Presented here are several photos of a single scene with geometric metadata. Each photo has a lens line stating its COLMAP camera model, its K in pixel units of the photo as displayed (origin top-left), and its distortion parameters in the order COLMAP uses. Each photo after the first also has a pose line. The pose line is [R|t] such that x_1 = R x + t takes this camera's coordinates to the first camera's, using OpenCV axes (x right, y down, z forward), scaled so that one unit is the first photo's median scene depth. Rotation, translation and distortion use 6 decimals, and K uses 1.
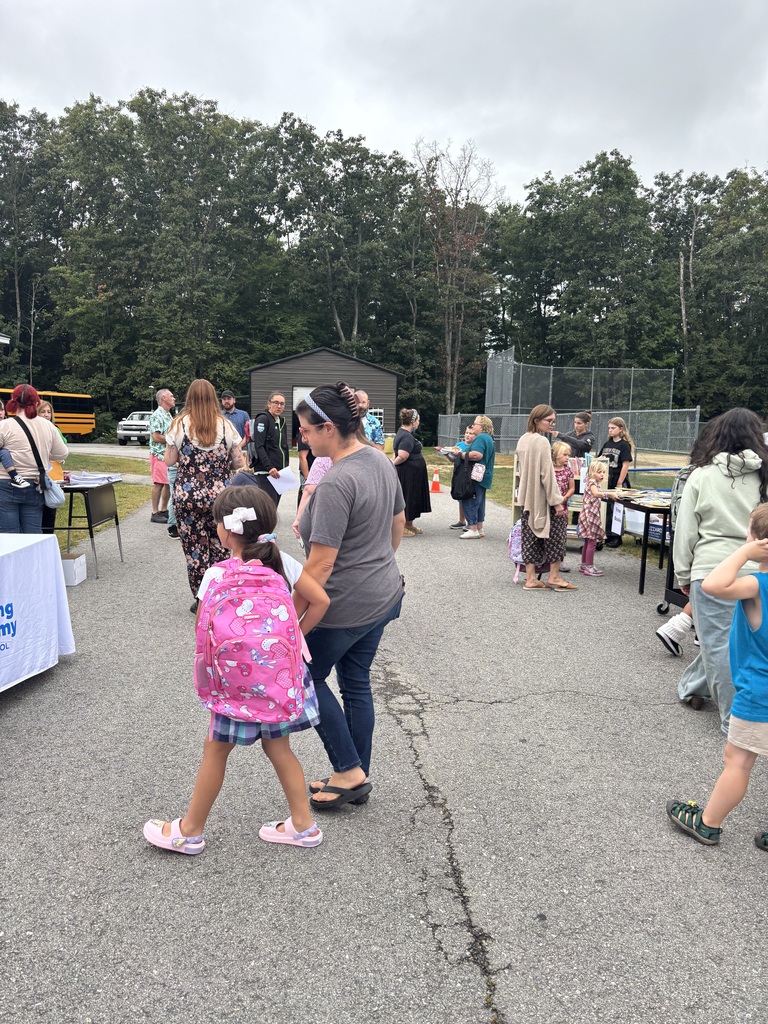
lens RADIAL K [[769.3, 0, 356.6], [0, 769.3, 512.7], [0, 0, 1]] dist [-0.001338, -0.000557]
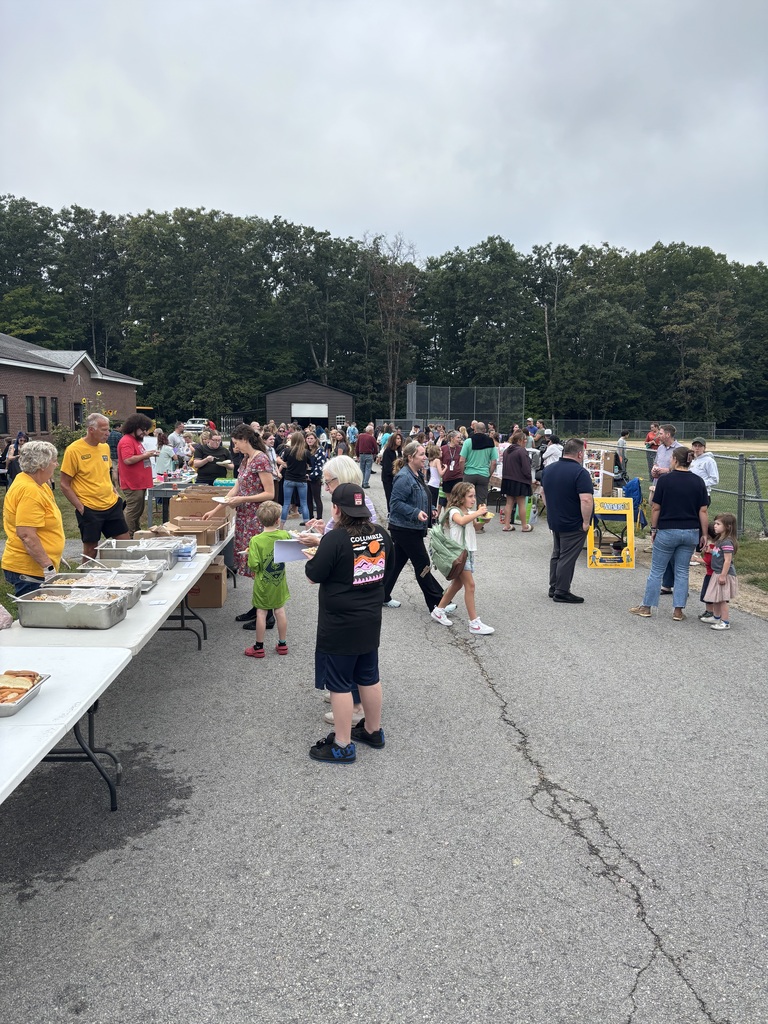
lens RADIAL K [[770.3, 0, 389.0], [0, 770.3, 513.4], [0, 0, 1]] dist [0.029454, -0.045390]
pose [[0.996668, -0.024237, 0.077881, -0.004186], [0.023699, 0.999688, 0.007828, 0.052187], [-0.078046, -0.005956, 0.996932, -0.522960]]
